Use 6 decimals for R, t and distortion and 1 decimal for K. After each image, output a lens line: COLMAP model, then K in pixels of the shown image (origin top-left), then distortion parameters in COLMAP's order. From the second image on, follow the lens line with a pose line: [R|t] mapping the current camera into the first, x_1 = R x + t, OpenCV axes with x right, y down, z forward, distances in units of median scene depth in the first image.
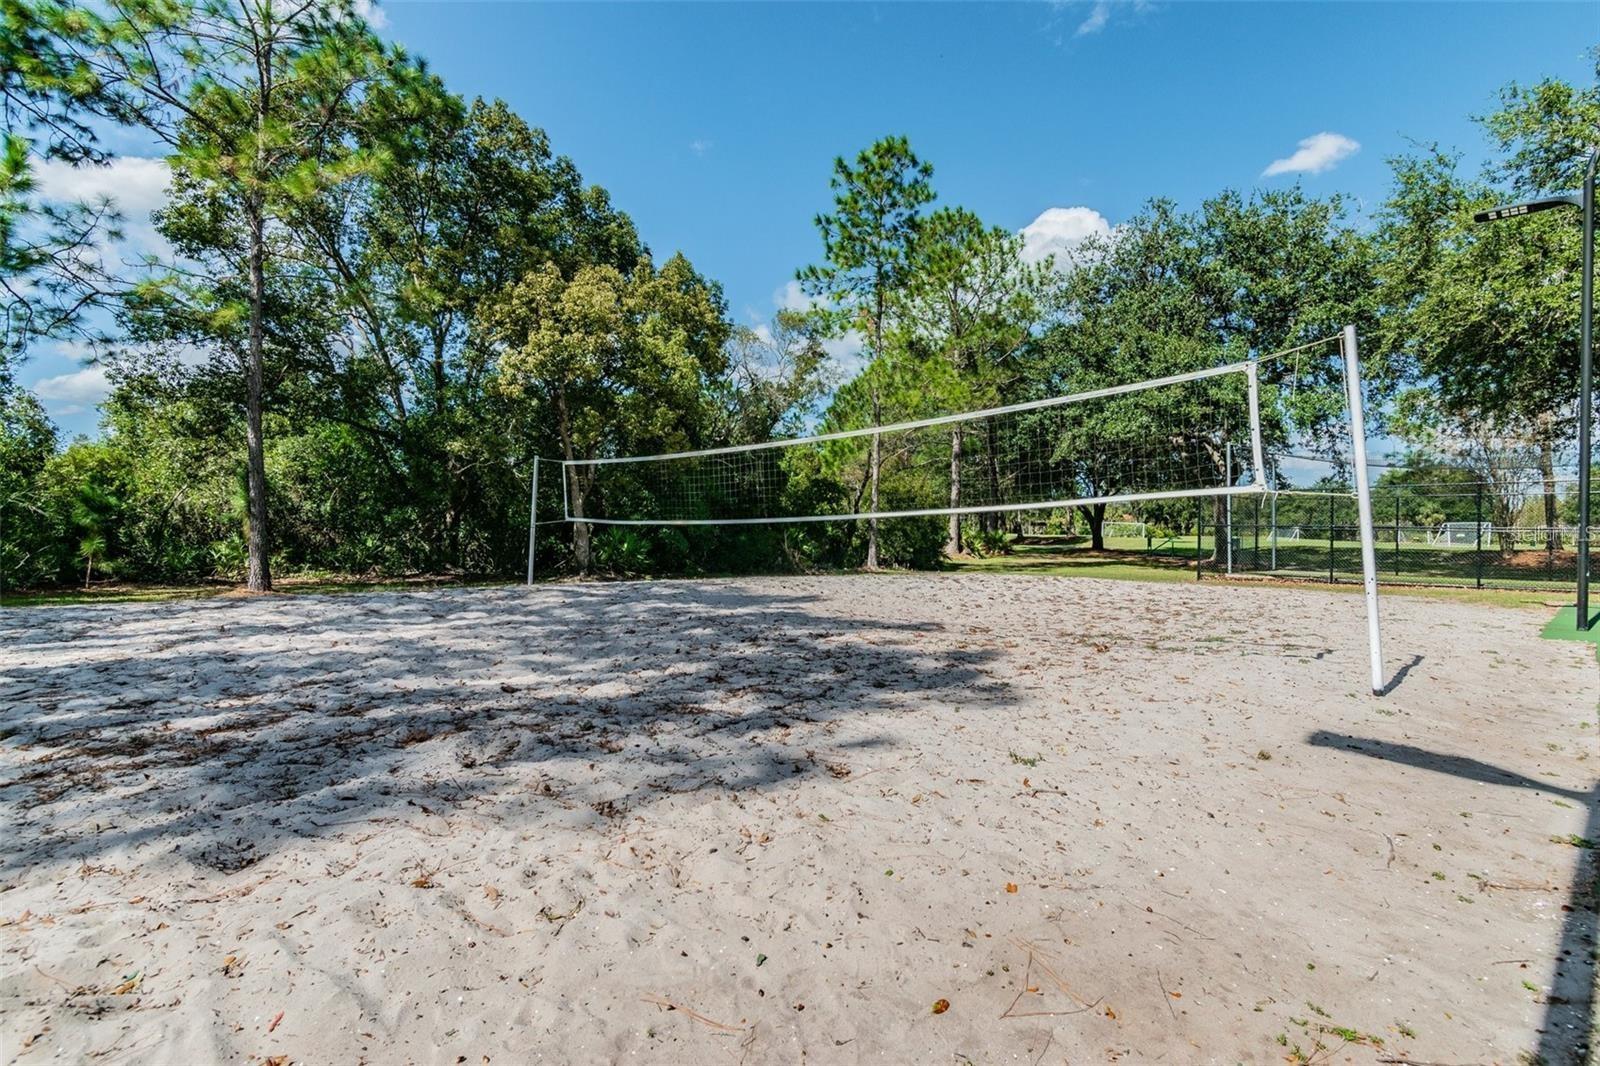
lens RADIAL K [[818.8, 0, 800.0], [0, 818.8, 533.0], [0, 0, 1]] dist [0.000171, 0.000059]
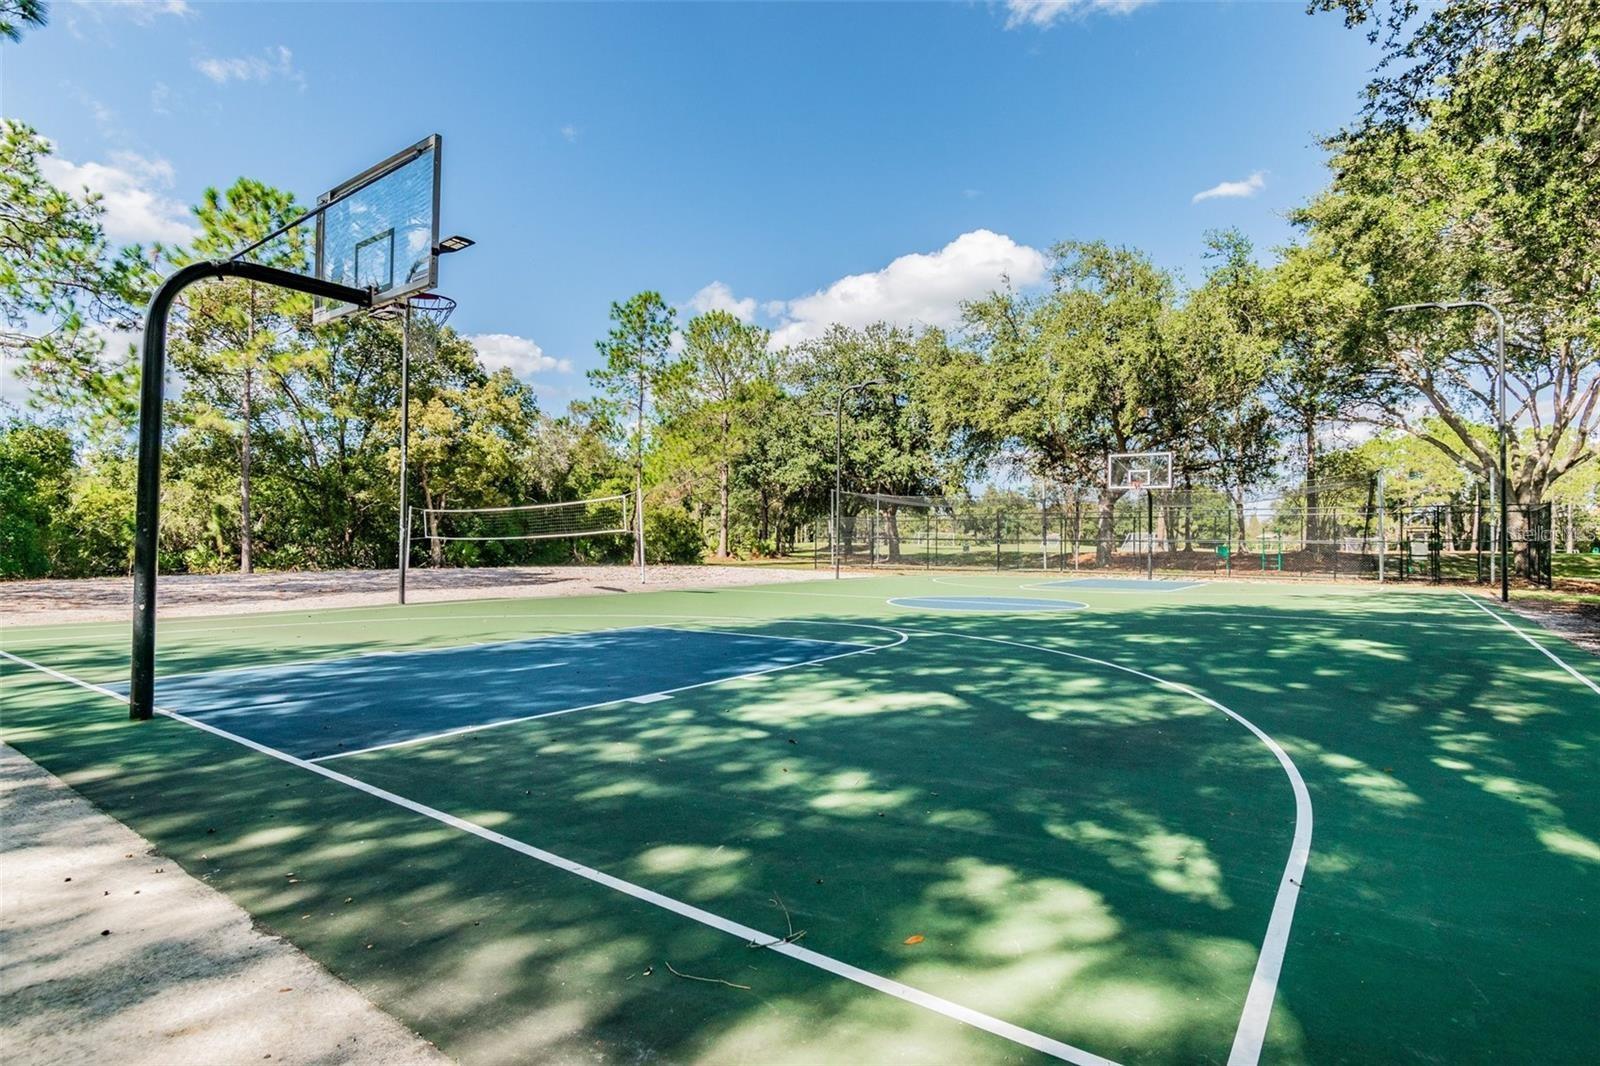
lens RADIAL K [[801.4, 0, 799.5], [0, 801.4, 549.4], [0, 0, 1]] dist [0.000184, -0.000030]
pose [[0.989193, 0.000761, 0.146615, 0.188904], [-0.002739, 0.999908, 0.013296, -0.009733], [-0.146592, -0.013554, 0.989104, -0.610501]]
